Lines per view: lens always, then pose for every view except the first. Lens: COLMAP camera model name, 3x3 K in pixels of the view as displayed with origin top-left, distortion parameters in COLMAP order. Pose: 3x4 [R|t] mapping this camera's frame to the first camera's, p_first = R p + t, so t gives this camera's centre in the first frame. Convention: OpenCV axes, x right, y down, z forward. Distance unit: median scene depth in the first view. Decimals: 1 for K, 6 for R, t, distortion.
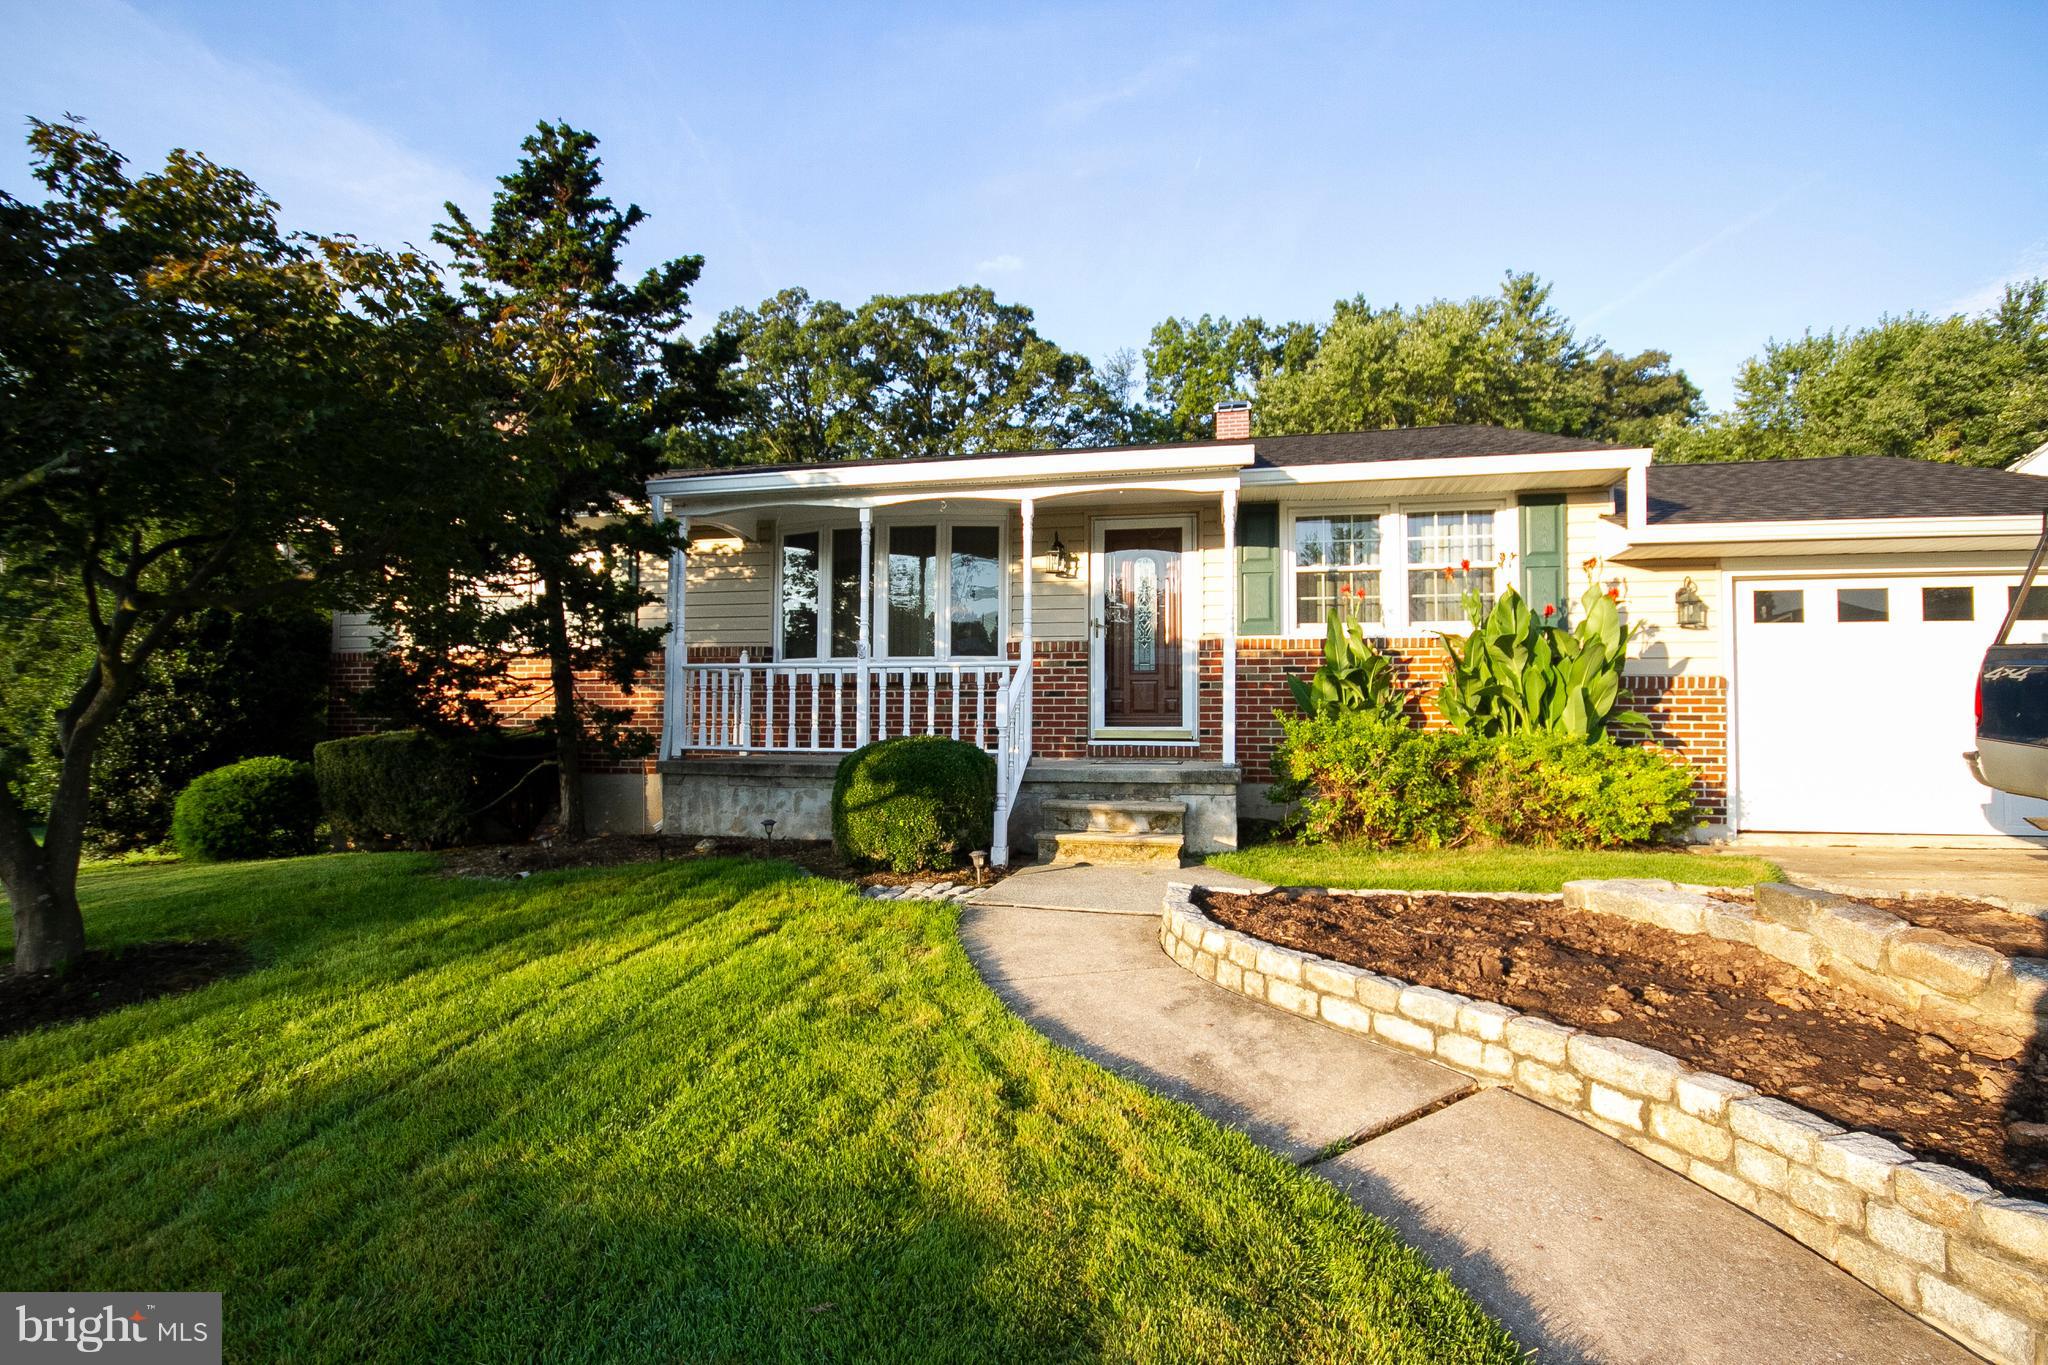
lens RADIAL K [[941.7, 0, 1027.8], [0, 941.7, 701.7], [0, 0, 1]] dist [-0.000415, -0.006682]
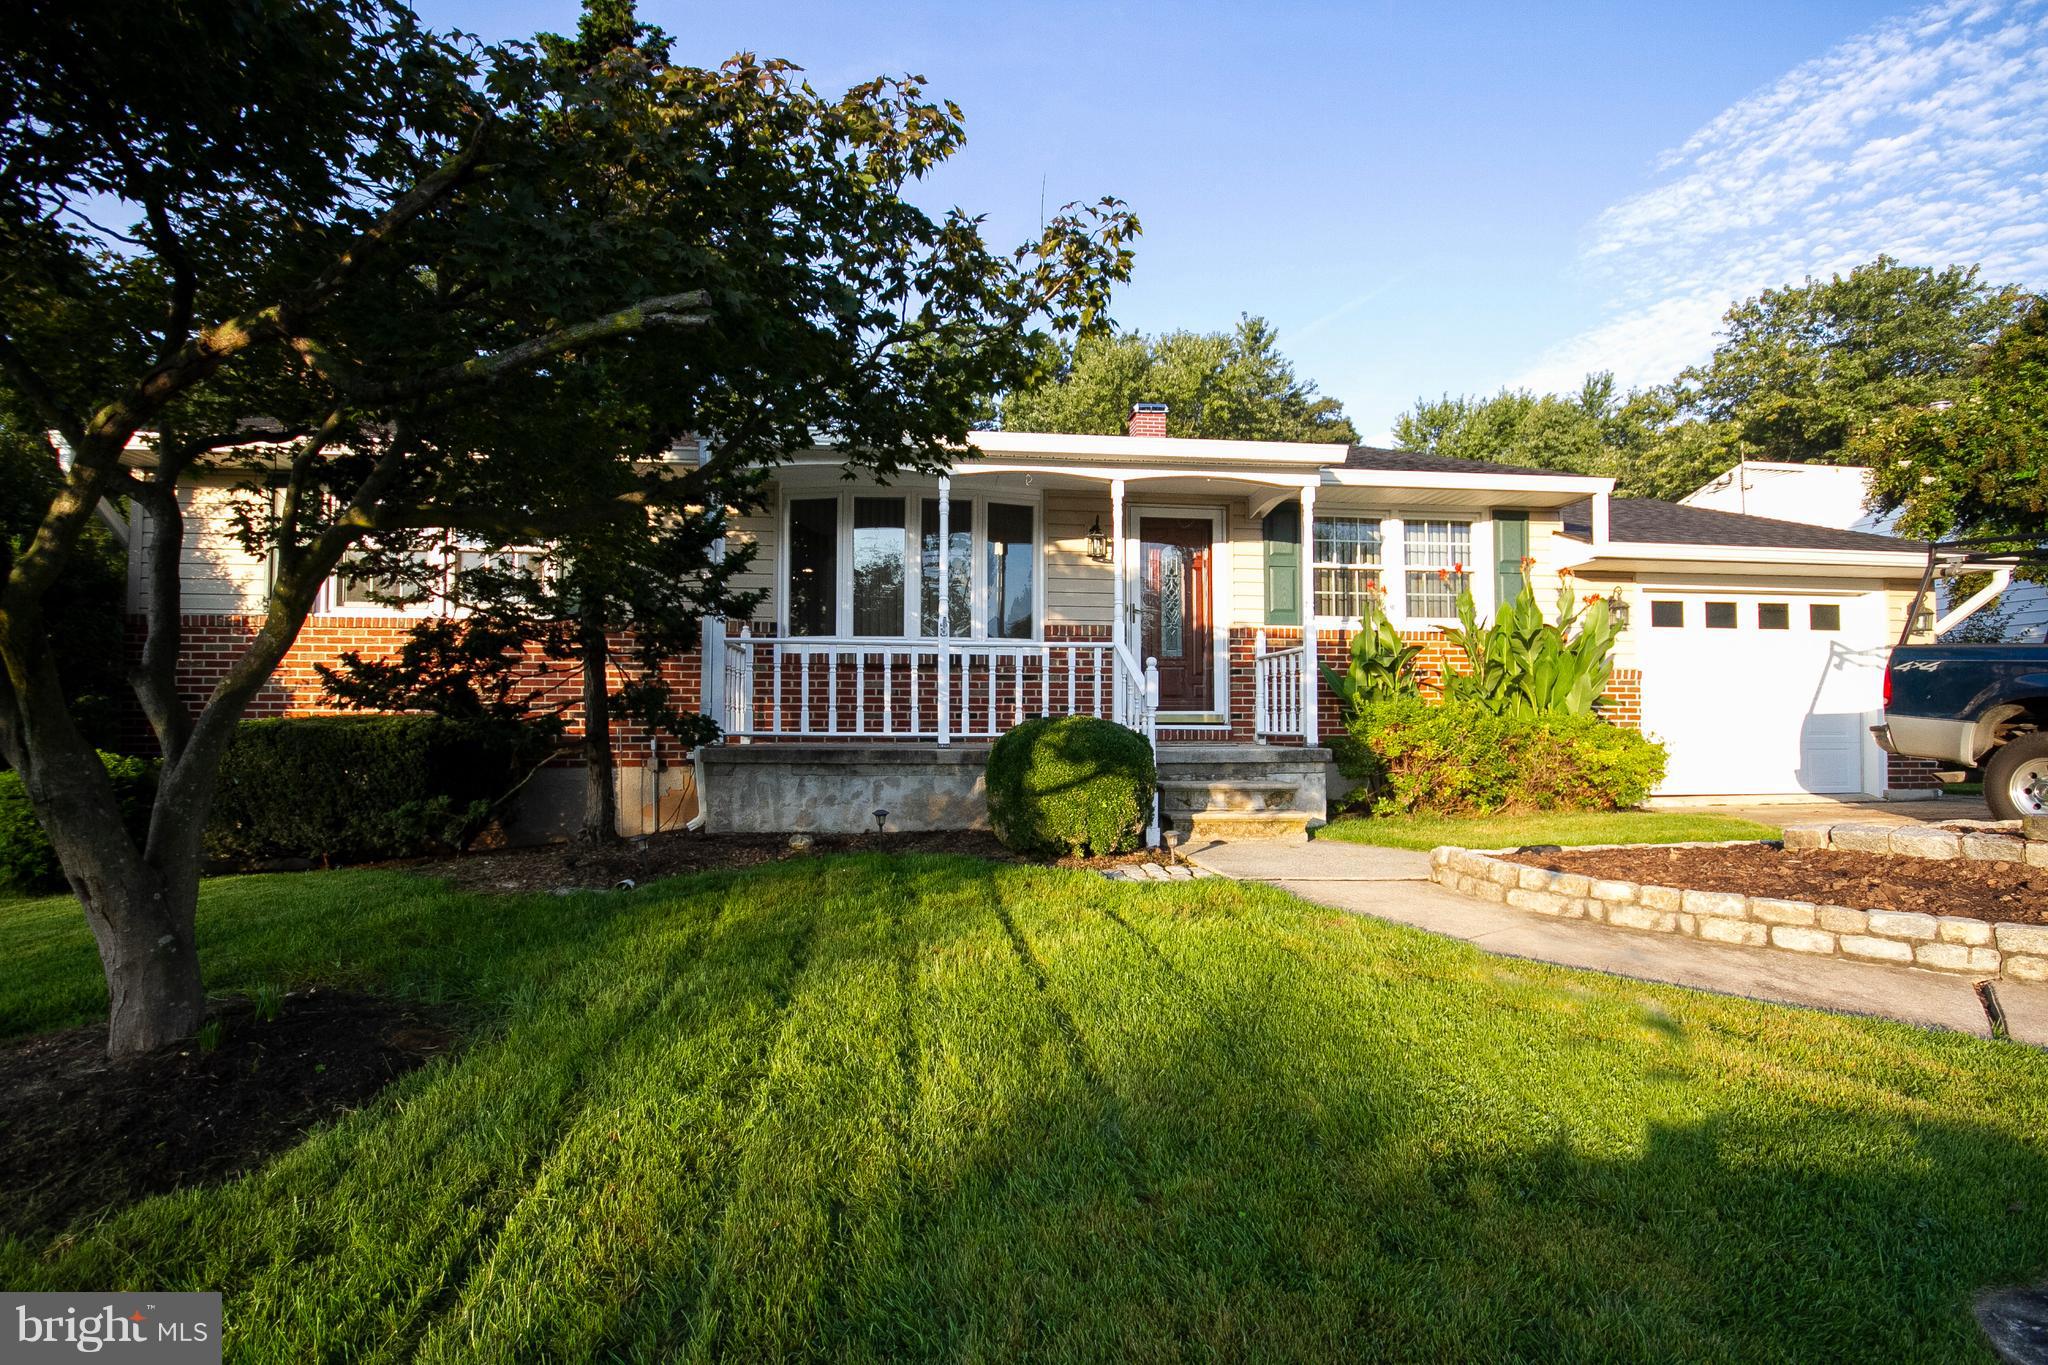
lens RADIAL K [[941.7, 0, 1027.8], [0, 941.7, 701.7], [0, 0, 1]] dist [-0.000415, -0.006682]
pose [[0.949088, 0.004799, 0.314973, -0.365745], [-0.005587, 0.999983, 0.001598, 0.016076], [-0.314960, -0.003276, 0.949099, 0.079113]]
